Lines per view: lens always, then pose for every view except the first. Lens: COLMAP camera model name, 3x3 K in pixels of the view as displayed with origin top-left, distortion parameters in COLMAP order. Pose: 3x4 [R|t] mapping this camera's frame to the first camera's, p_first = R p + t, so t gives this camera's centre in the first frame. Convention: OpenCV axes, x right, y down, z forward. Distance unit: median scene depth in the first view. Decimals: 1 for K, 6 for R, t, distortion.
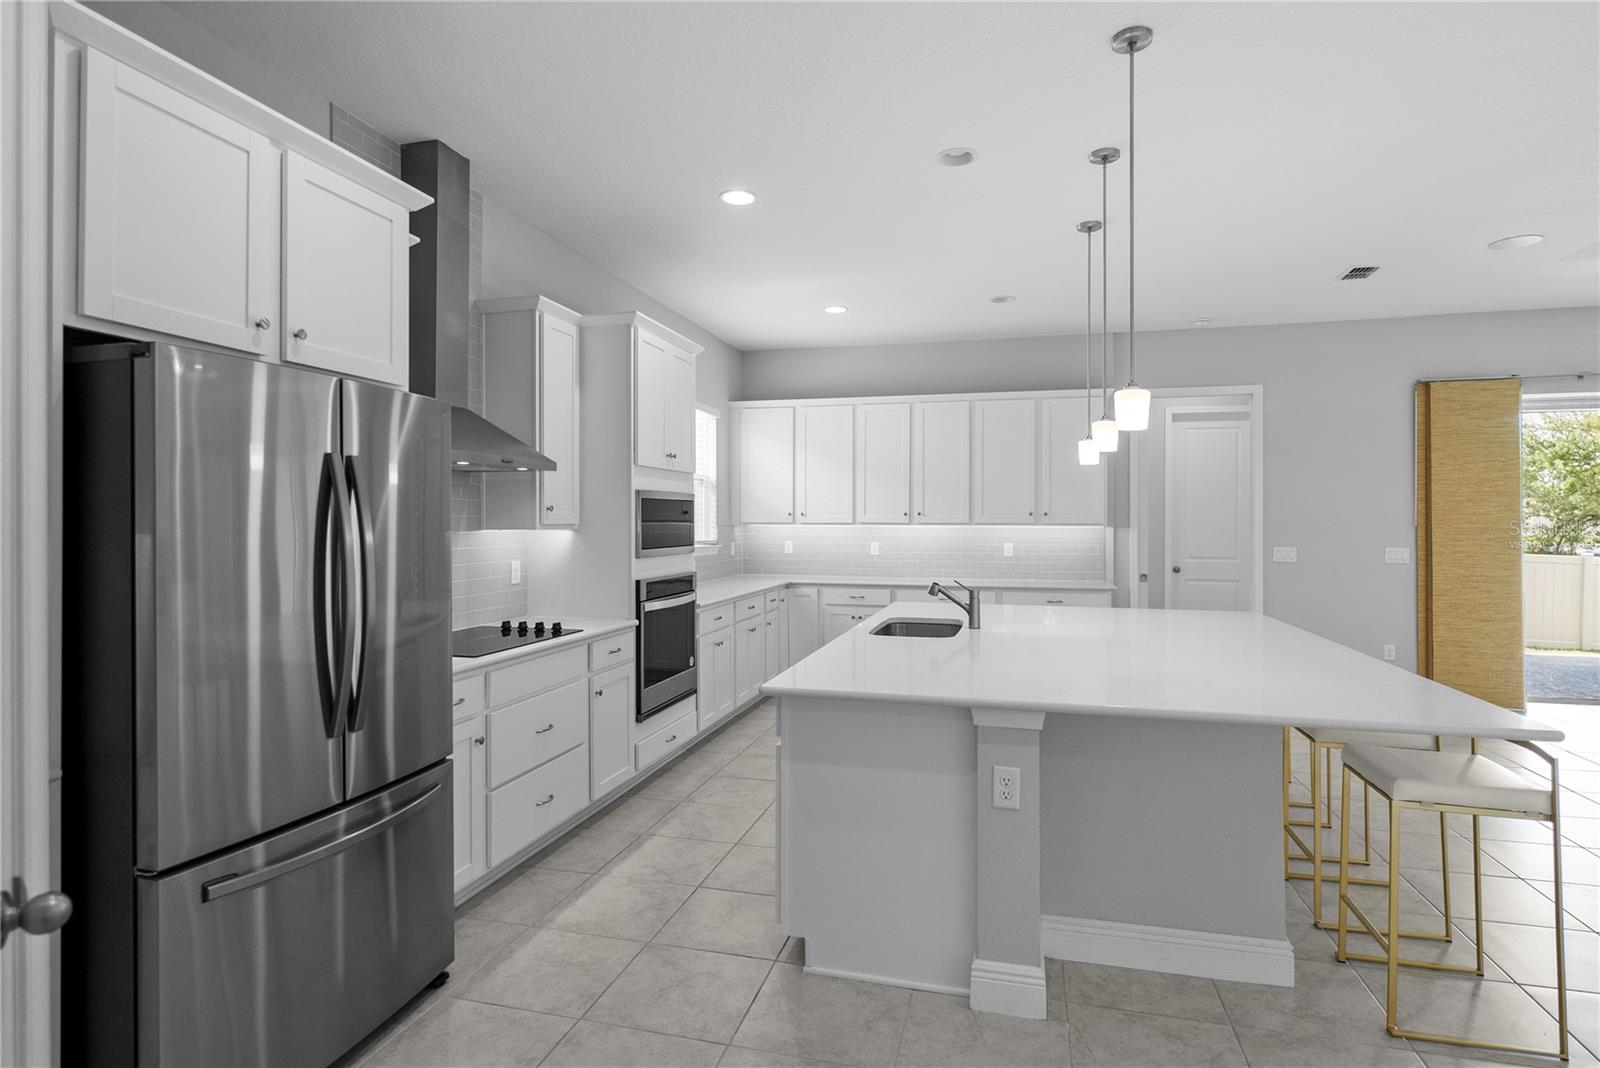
lens RADIAL K [[827.9, 0, 796.2], [0, 827.9, 516.3], [0, 0, 1]] dist [-0.006639, 0.002509]
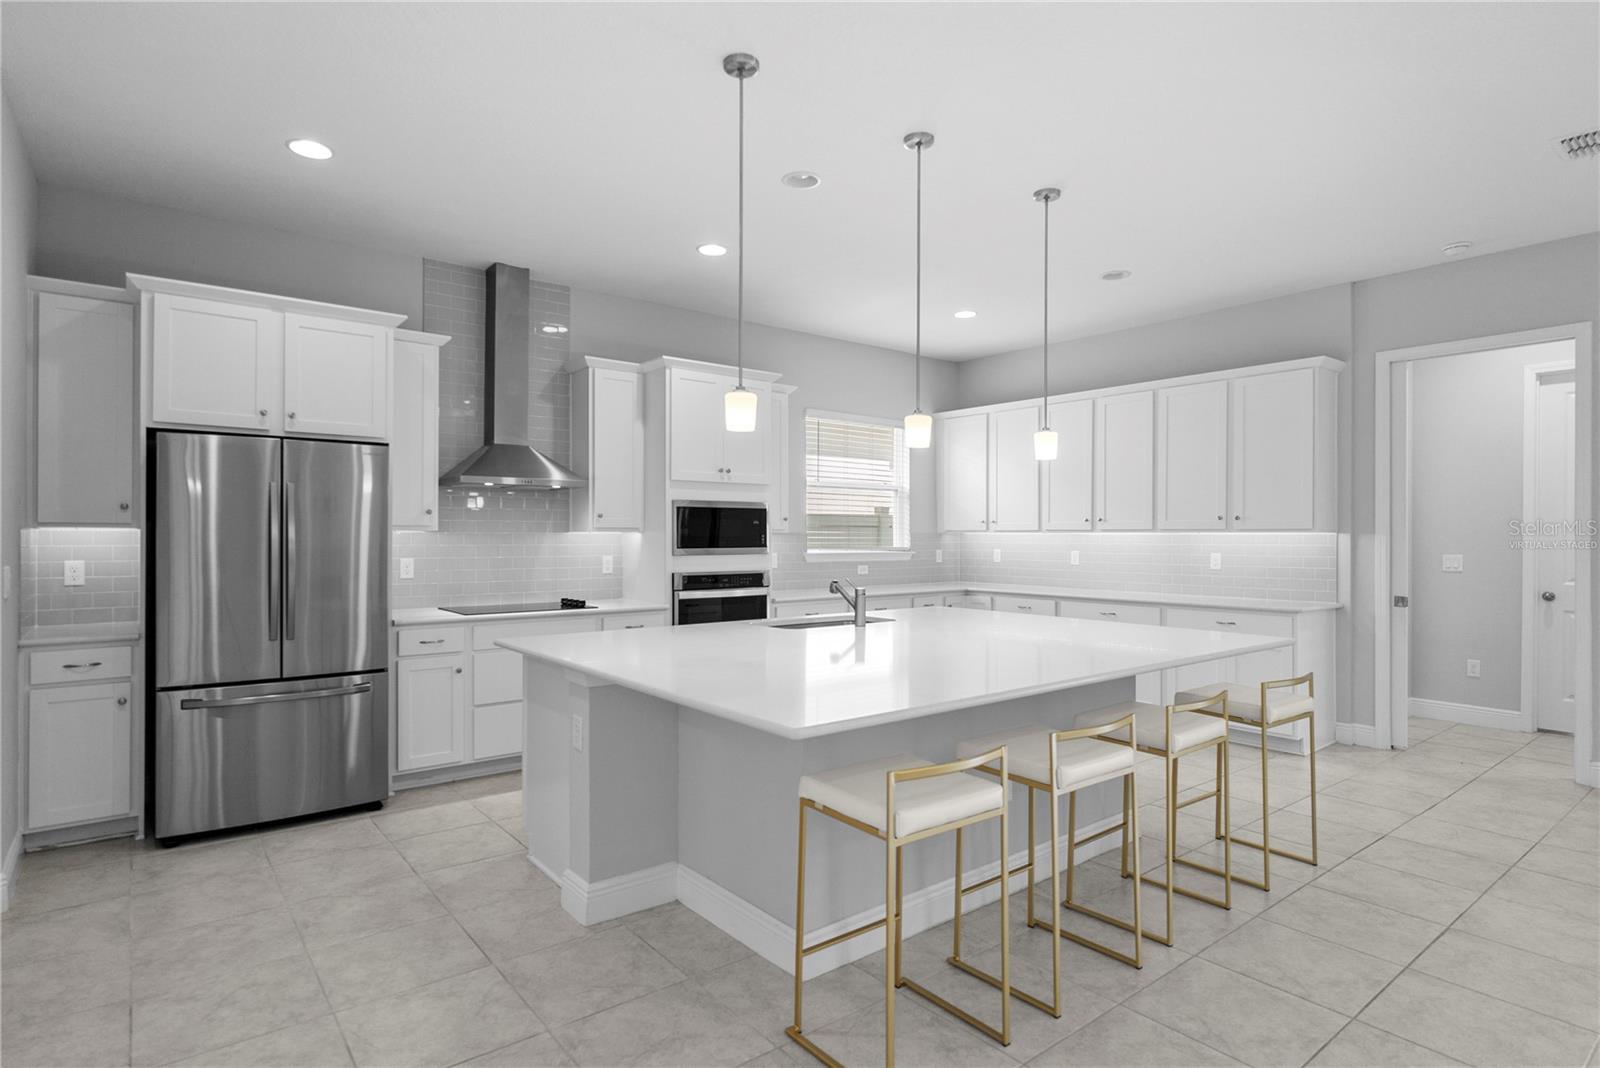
lens RADIAL K [[827.9, 0, 798.4], [0, 827.9, 538.0], [0, 0, 1]] dist [-0.006639, 0.002509]
pose [[0.802914, 0.001082, -0.596094, 0.488742], [0.002519, 0.999983, 0.005208, 0.013212], [0.596090, -0.005683, 0.802898, 0.083211]]
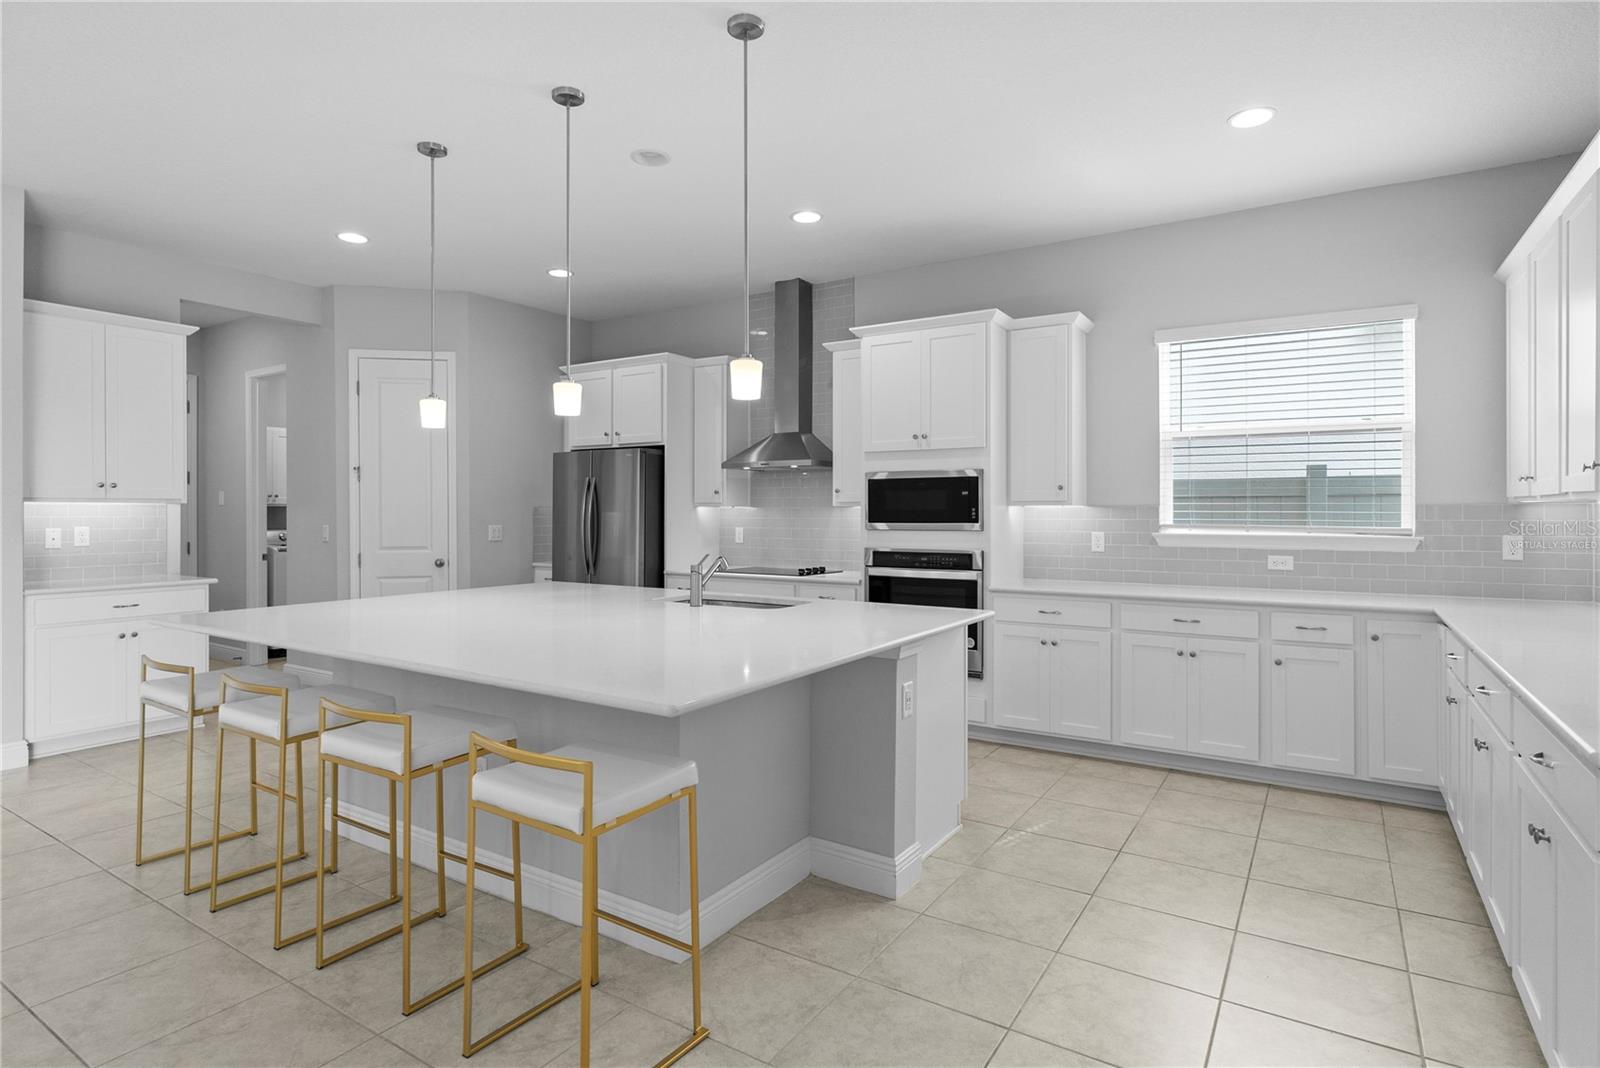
lens RADIAL K [[827.9, 0, 801.5], [0, 827.9, 512.8], [0, 0, 1]] dist [-0.006639, 0.002509]
pose [[-0.299223, -0.001894, -0.954181, 0.689946], [0.003544, 0.999989, -0.003096, 0.020857], [0.954177, -0.004308, -0.299213, 0.891495]]
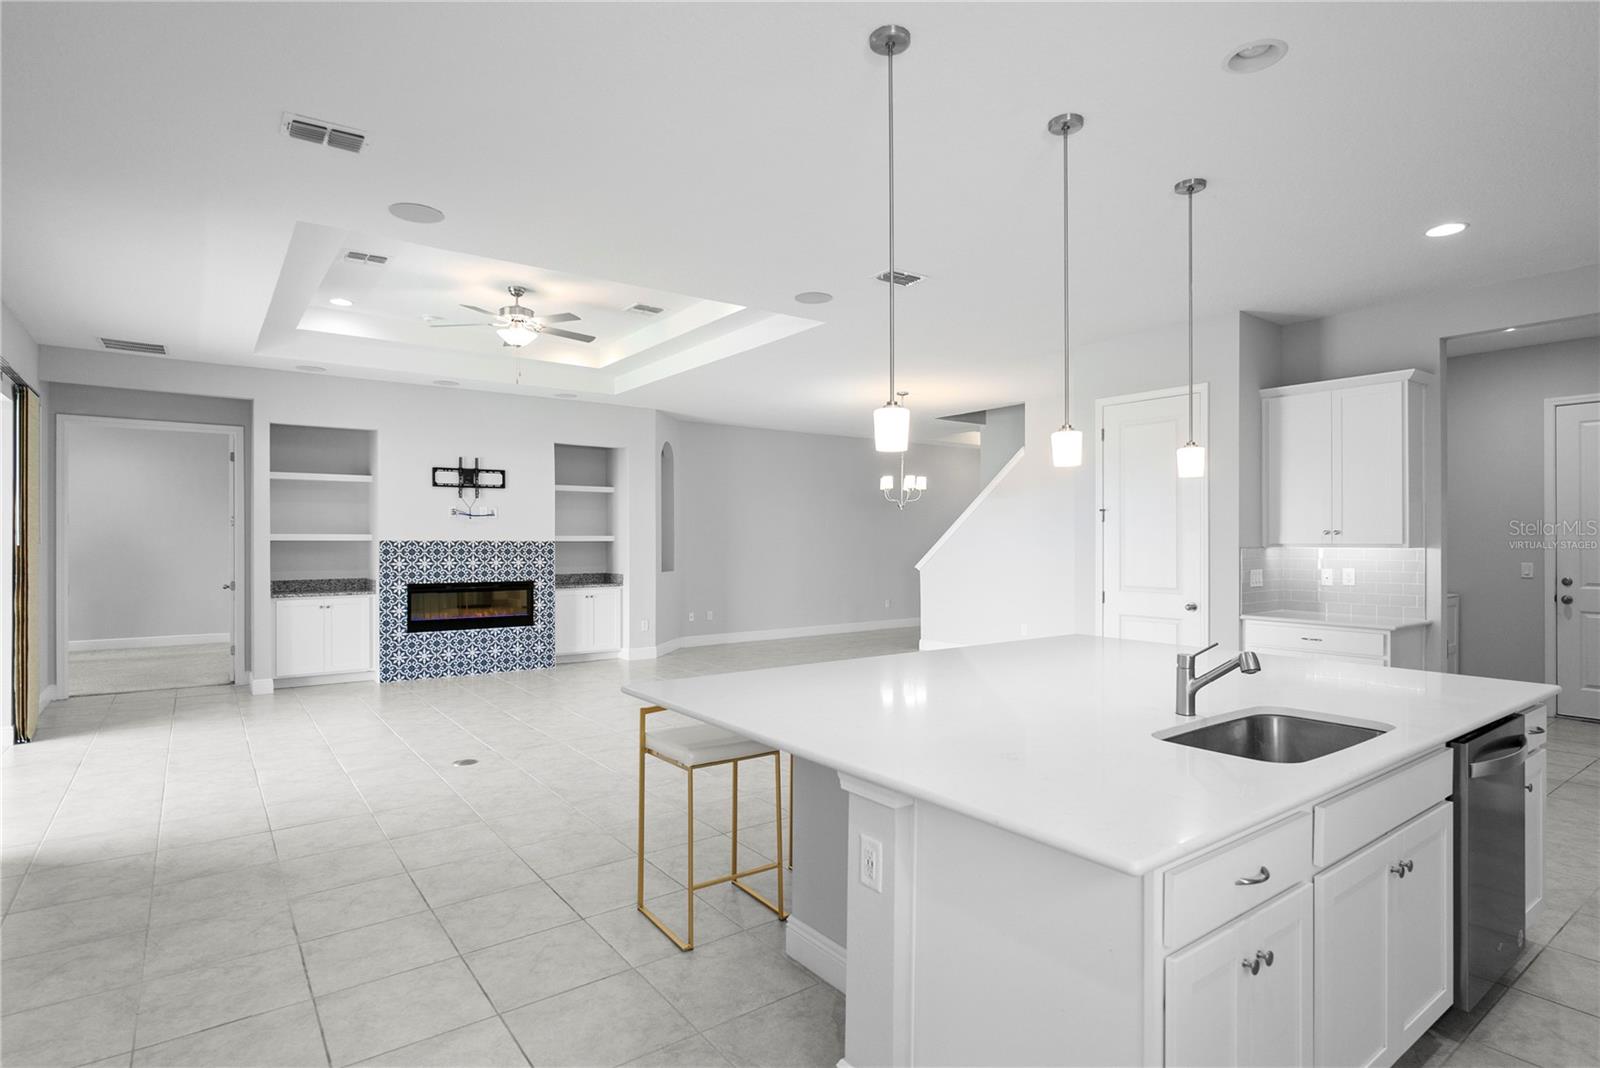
lens RADIAL K [[827.9, 0, 802.4], [0, 827.9, 530.6], [0, 0, 1]] dist [-0.006639, 0.002509]
pose [[-0.781505, 0.005493, 0.623874, 0.023597], [-0.004662, 0.999882, -0.014644, 0.003945], [-0.623881, -0.014353, -0.781388, 1.077084]]
